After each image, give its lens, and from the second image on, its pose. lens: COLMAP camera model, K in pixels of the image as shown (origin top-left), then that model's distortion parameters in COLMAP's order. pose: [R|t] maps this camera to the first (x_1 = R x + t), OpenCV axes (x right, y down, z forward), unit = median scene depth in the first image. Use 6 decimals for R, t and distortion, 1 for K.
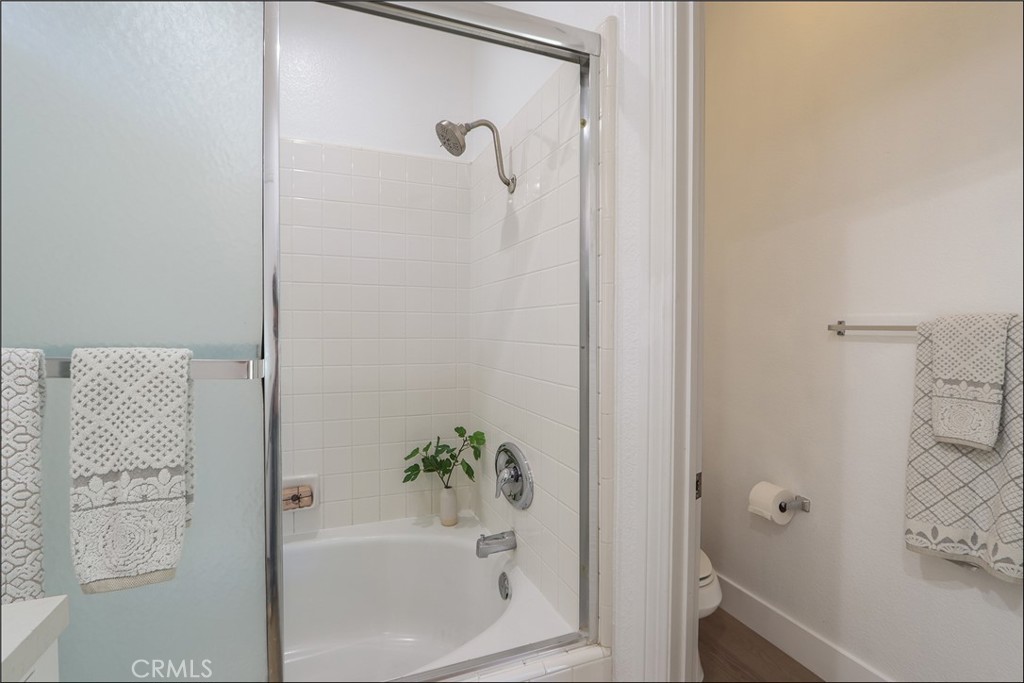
lens RADIAL K [[476.6, 0, 514.0], [0, 476.6, 339.9], [0, 0, 1]] dist [-0.015017, 0.000017]
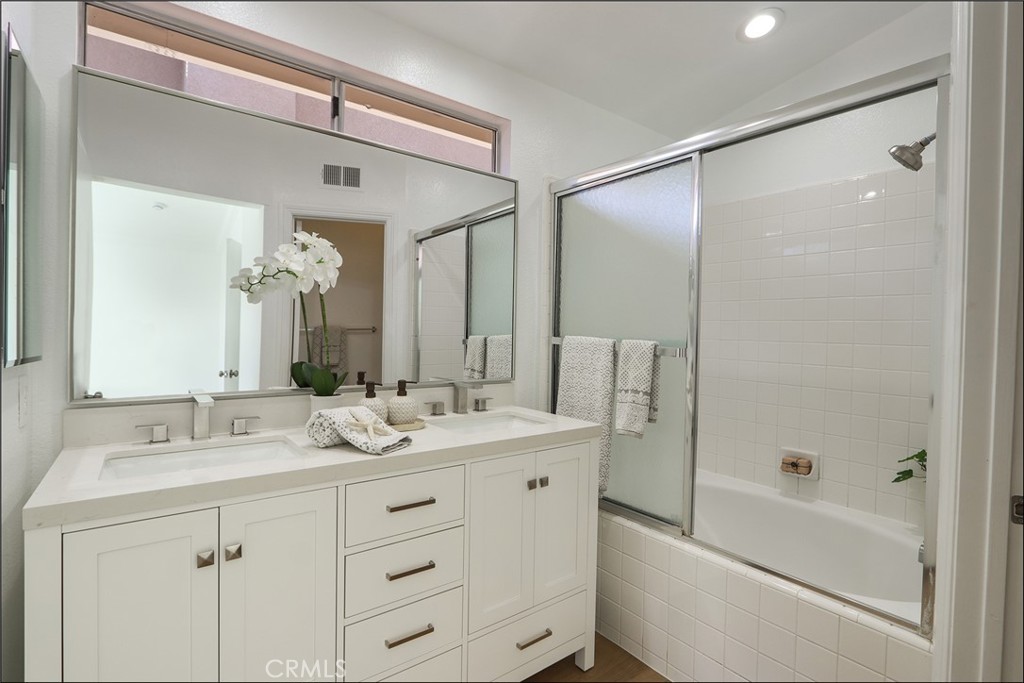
lens RADIAL K [[476.6, 0, 510.9], [0, 476.6, 339.7], [0, 0, 1]] dist [-0.015017, 0.000017]
pose [[0.268948, 0.019419, -0.962959, 1.164970], [-0.040104, 0.999155, 0.008948, 0.017201], [0.962319, 0.036212, 0.269499, -0.232577]]
